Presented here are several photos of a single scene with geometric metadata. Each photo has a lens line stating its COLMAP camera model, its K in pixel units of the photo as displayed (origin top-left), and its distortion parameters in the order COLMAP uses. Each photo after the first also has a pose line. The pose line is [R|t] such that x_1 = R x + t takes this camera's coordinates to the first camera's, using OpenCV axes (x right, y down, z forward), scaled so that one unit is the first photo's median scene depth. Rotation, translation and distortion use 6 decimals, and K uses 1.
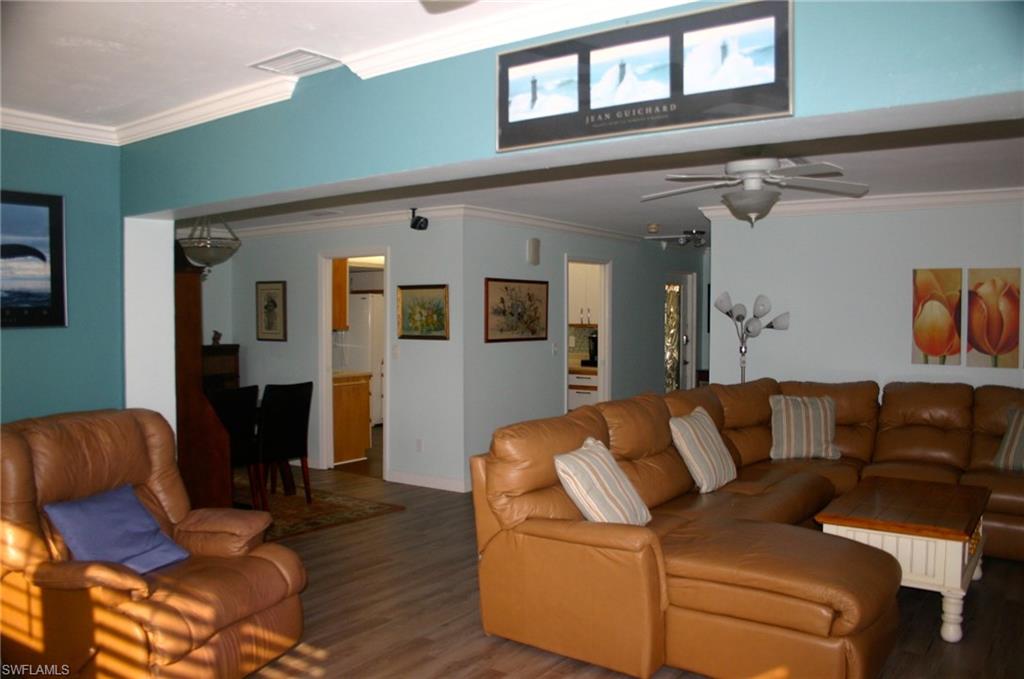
lens RADIAL K [[809.4, 0, 506.1], [0, 809.4, 344.8], [0, 0, 1]] dist [-0.123276, 0.005750]
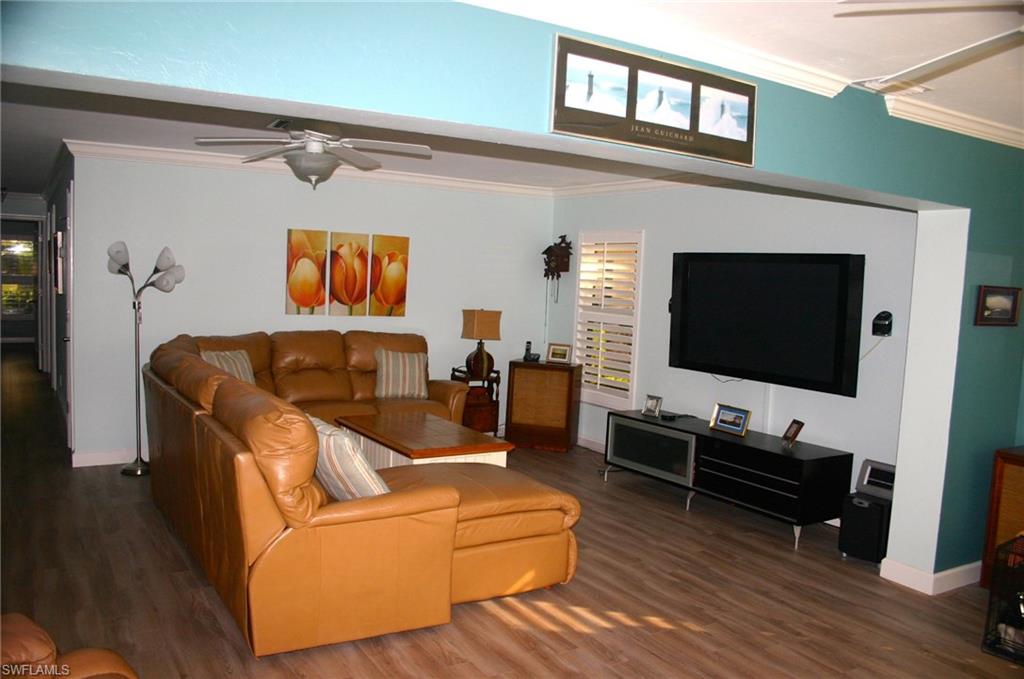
lens RADIAL K [[809.4, 0, 506.7], [0, 809.4, 342.4], [0, 0, 1]] dist [-0.123276, 0.005750]
pose [[0.380098, -0.063561, 0.922760, -0.560944], [-0.007593, 0.997388, 0.071830, -0.027927], [-0.924915, -0.034309, 0.378623, 0.380936]]
